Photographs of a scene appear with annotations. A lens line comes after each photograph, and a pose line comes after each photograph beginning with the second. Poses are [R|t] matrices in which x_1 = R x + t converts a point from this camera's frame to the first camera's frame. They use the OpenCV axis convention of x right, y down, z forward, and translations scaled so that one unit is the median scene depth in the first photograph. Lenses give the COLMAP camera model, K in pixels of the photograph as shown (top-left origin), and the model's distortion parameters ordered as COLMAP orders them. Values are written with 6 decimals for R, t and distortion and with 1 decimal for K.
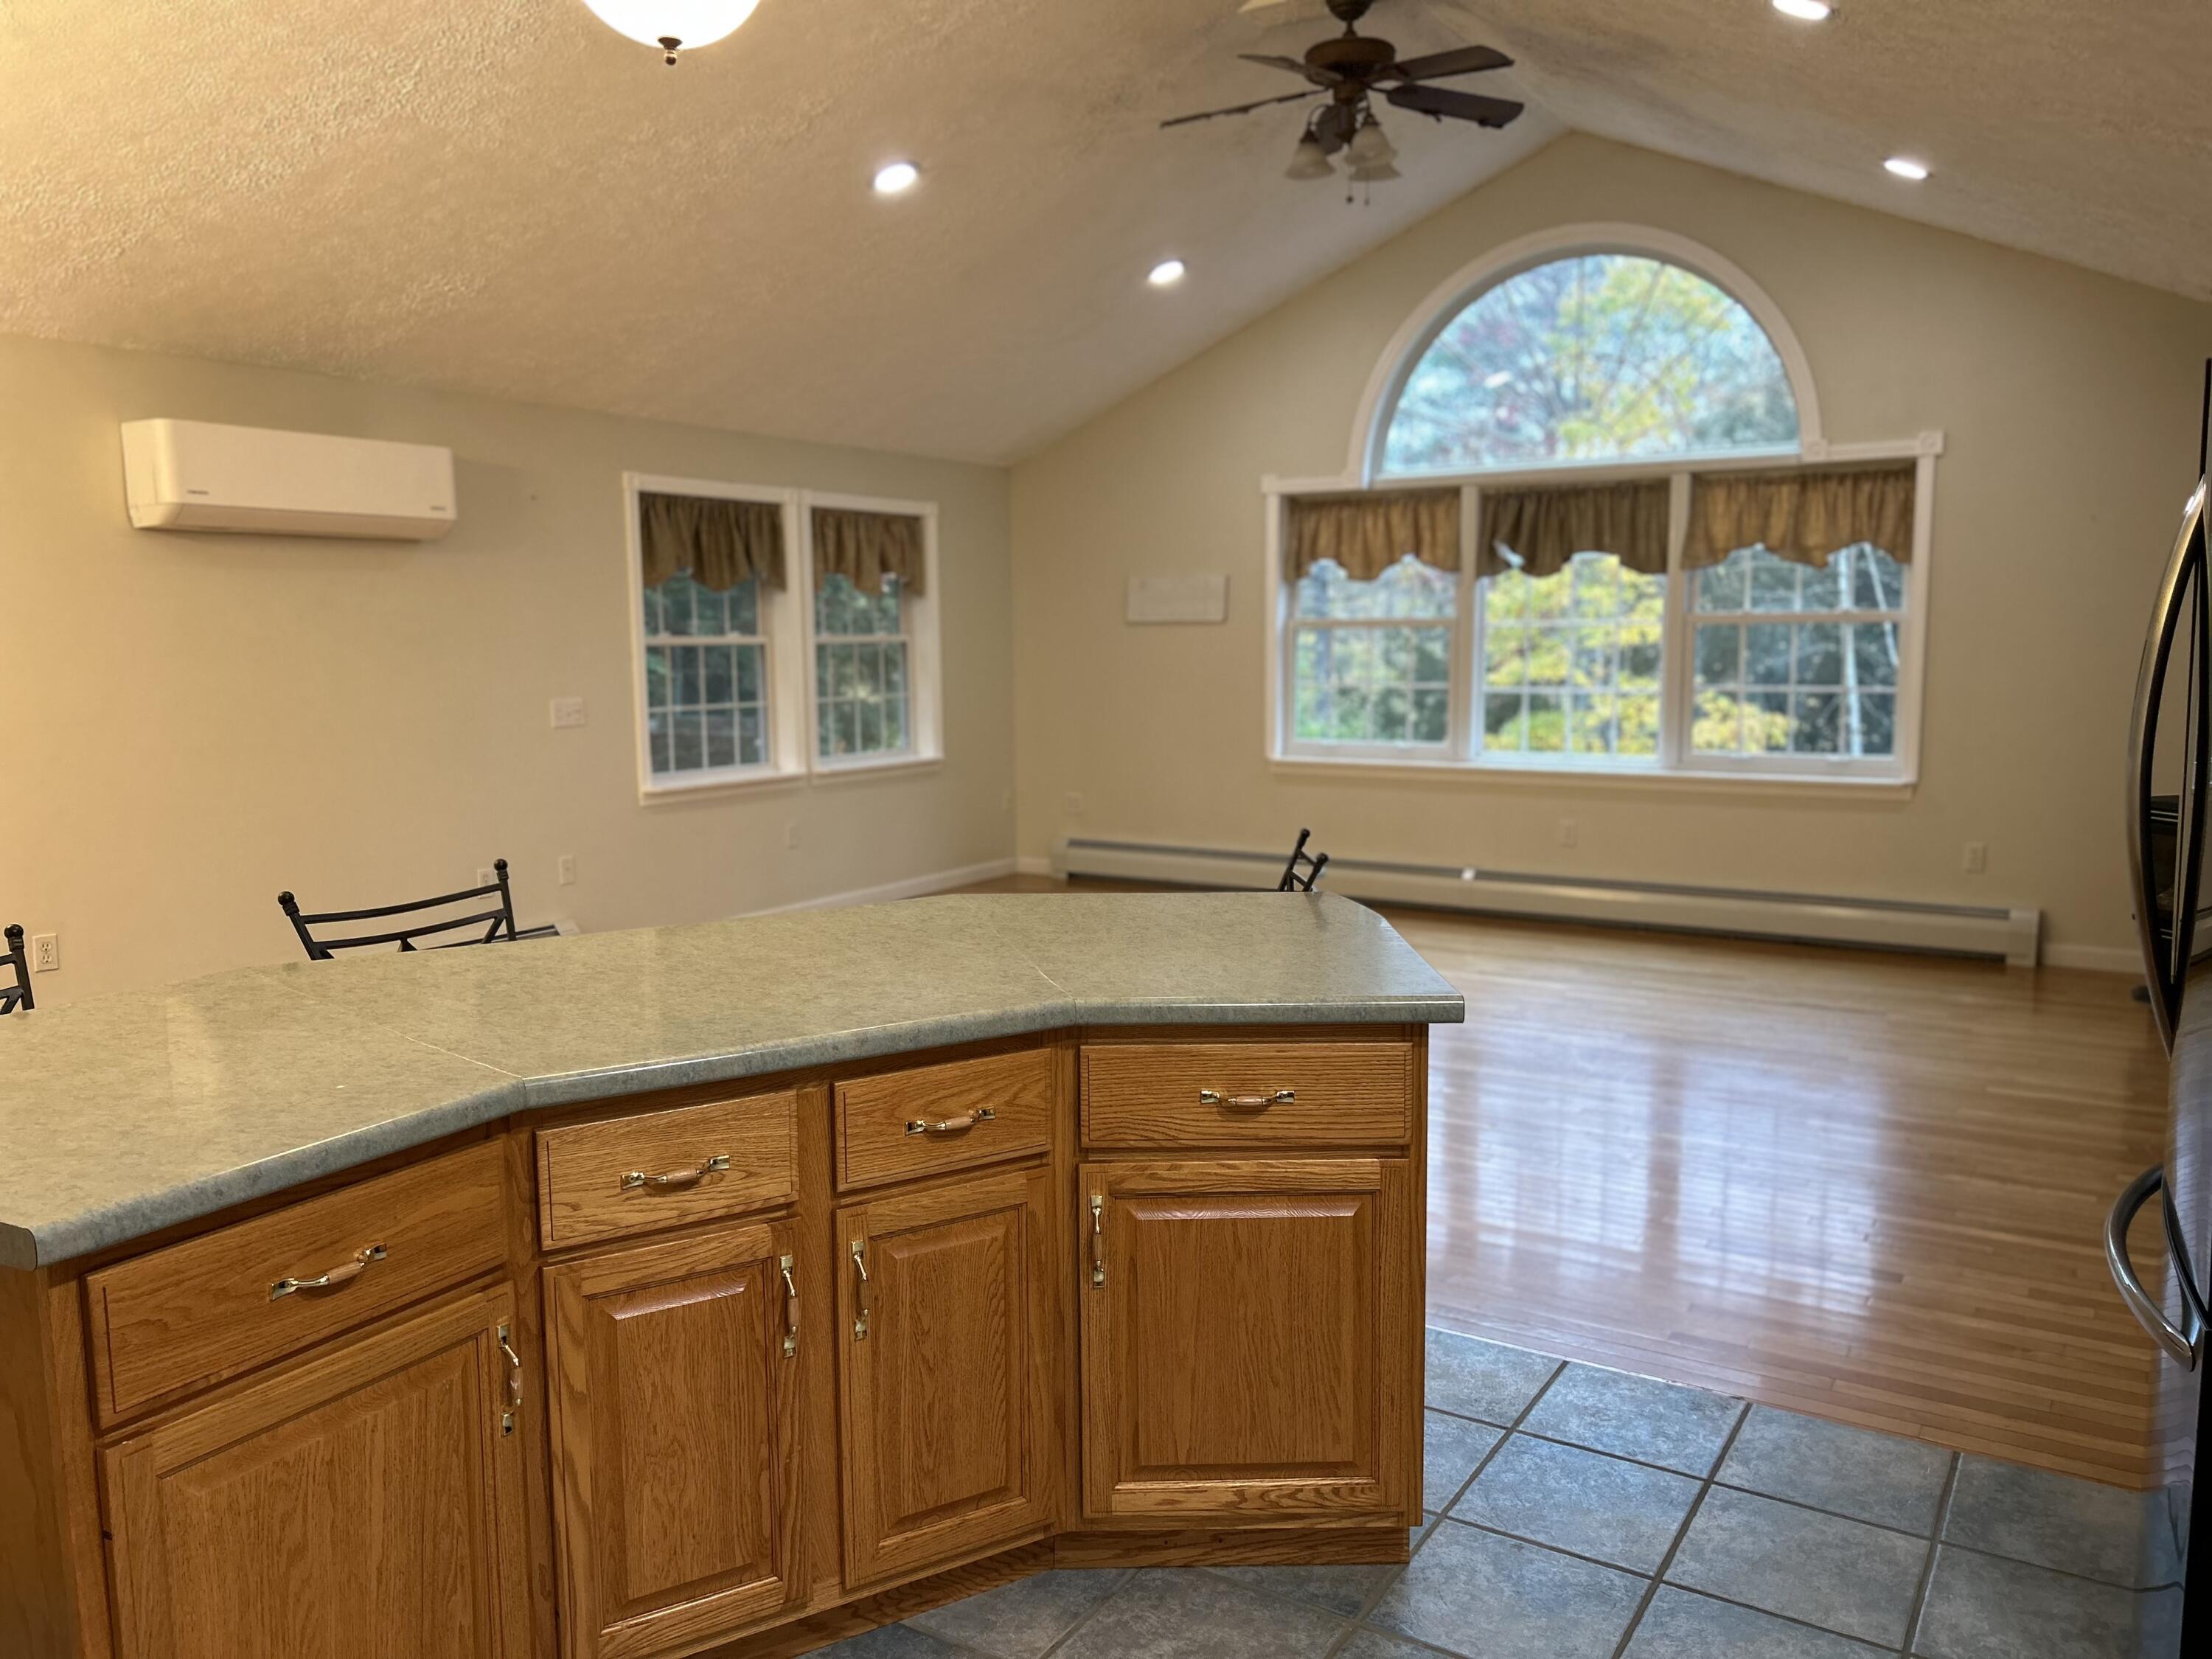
lens RADIAL K [[1649.1, 0, 1116.1], [0, 1649.1, 837.5], [0, 0, 1]] dist [0.053960, -0.070196]
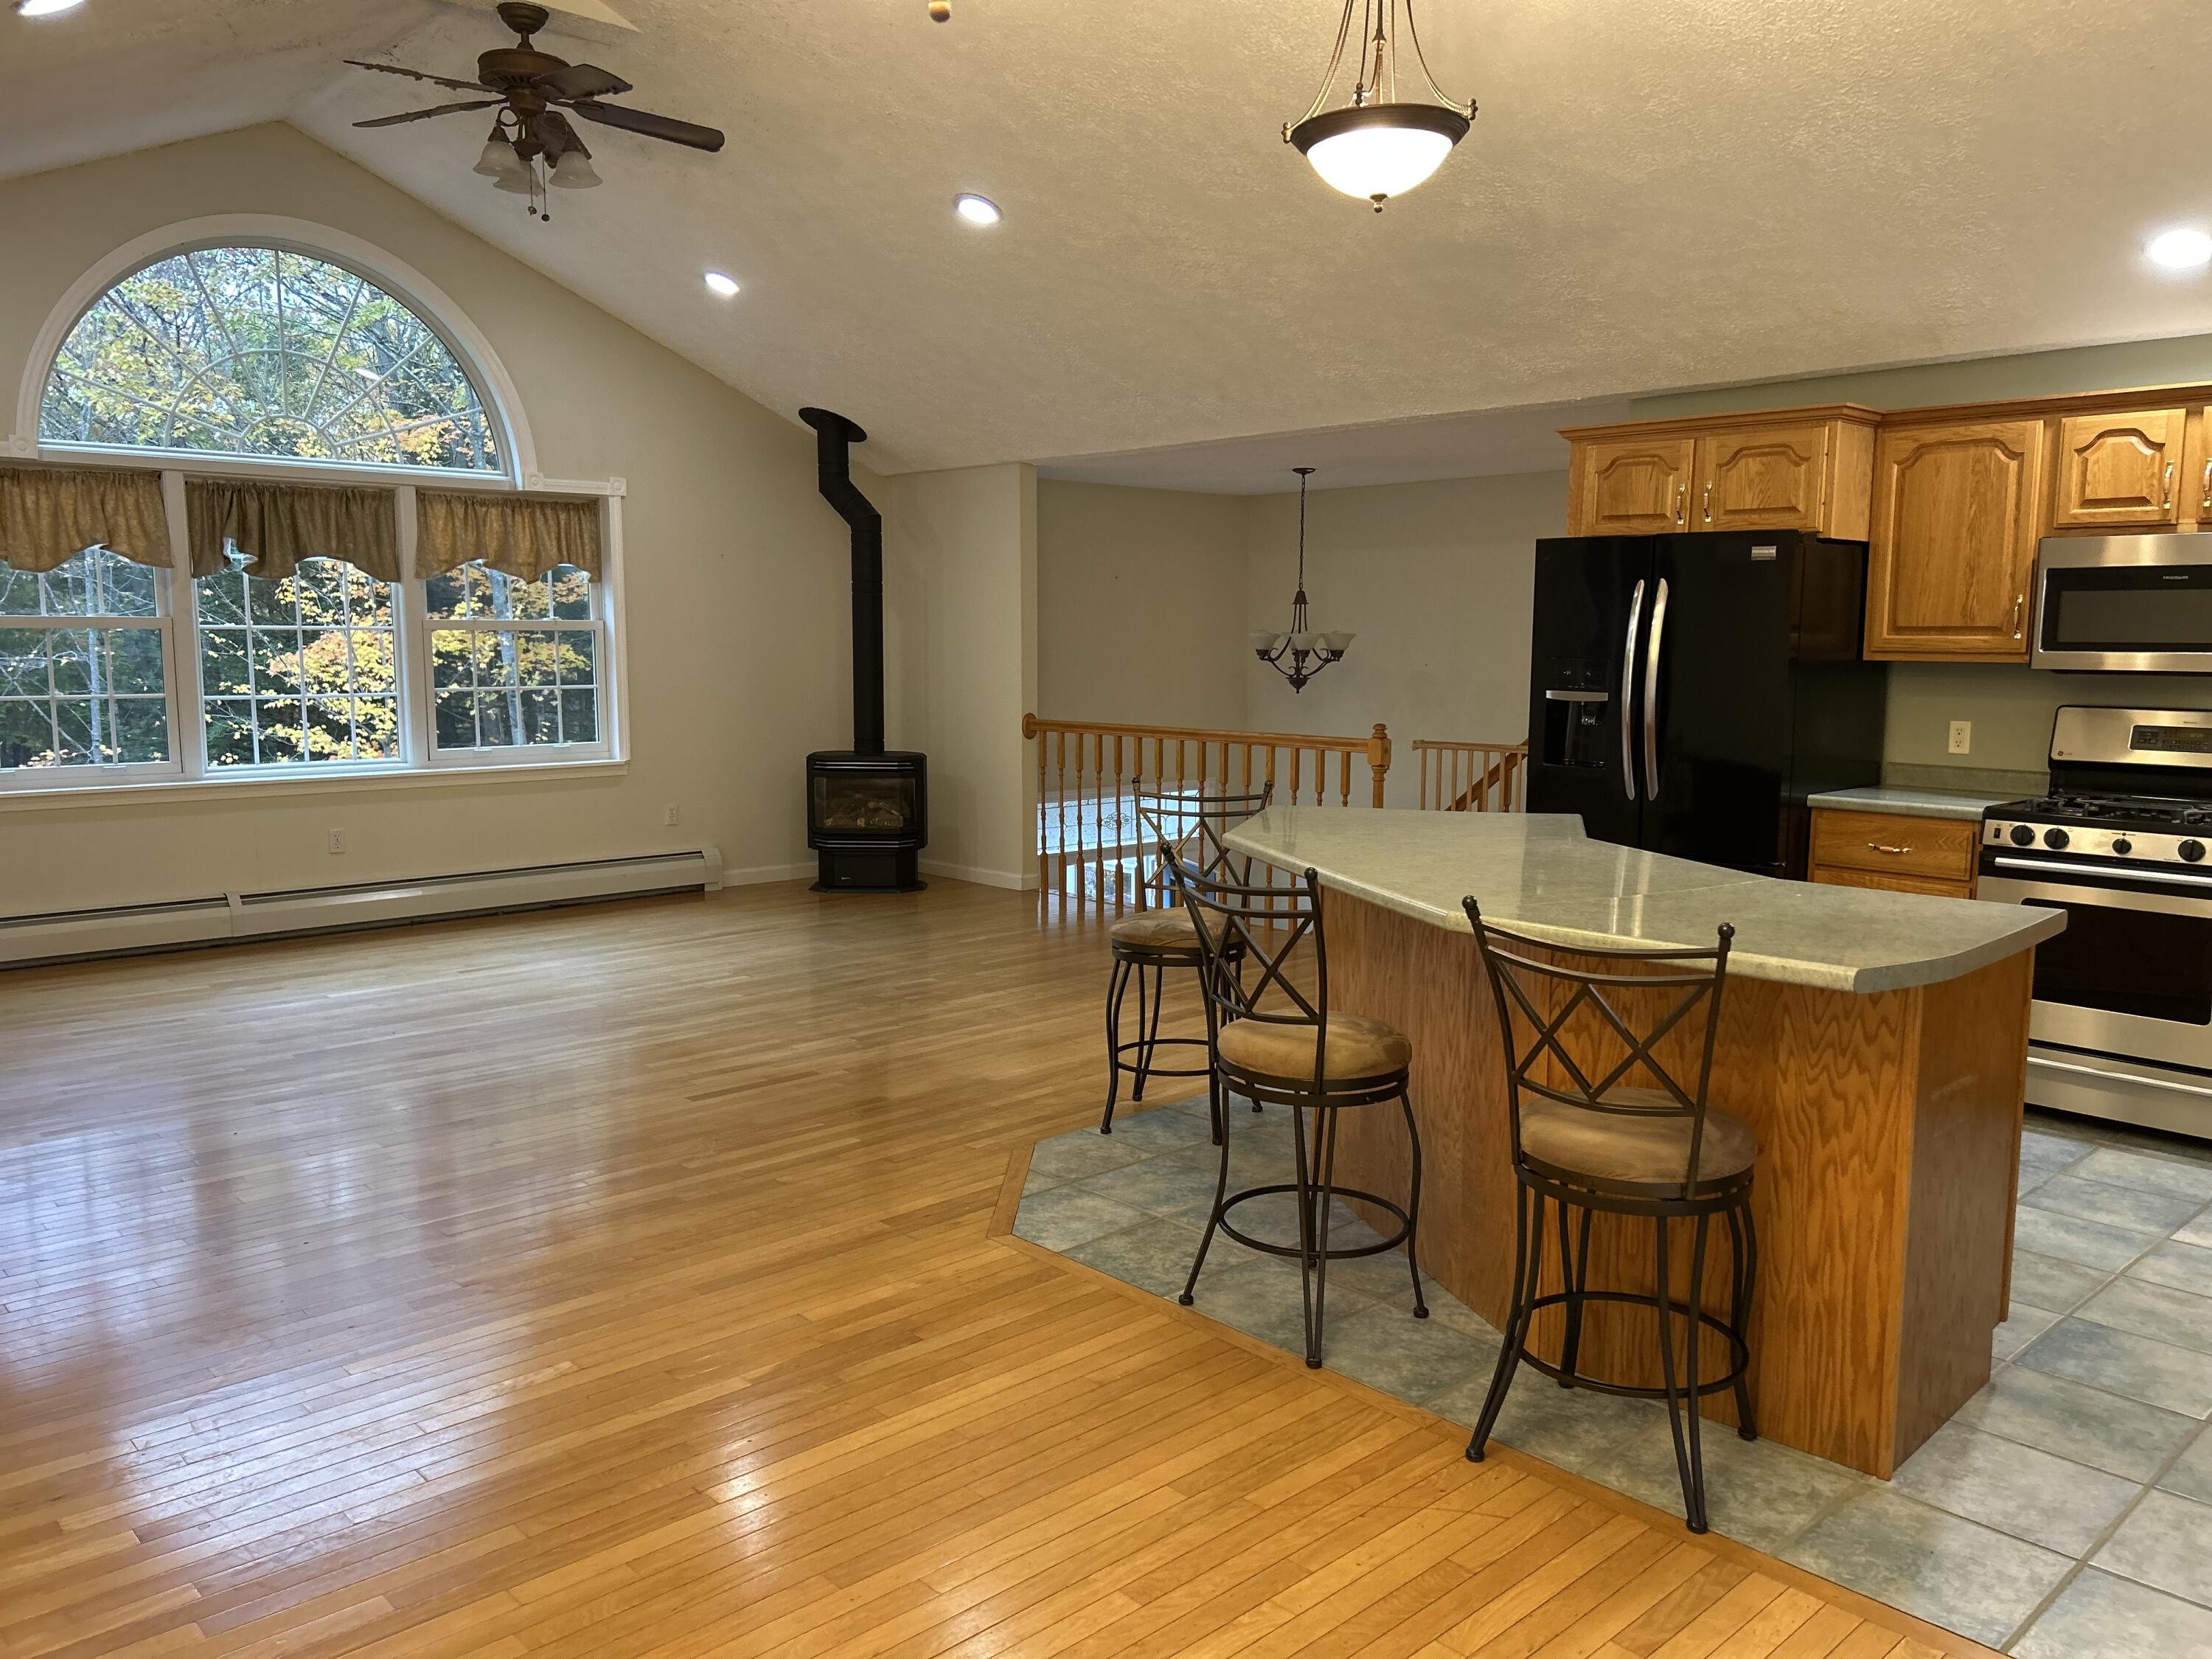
lens RADIAL K [[1649.1, 0, 1124.2], [0, 1649.1, 849.6], [0, 0, 1]] dist [0.053960, -0.070196]
pose [[0.252775, -0.115298, 0.960631, -0.598848], [0.118886, 0.989051, 0.087426, -0.029697], [-0.960193, 0.092107, 0.263715, 0.310706]]
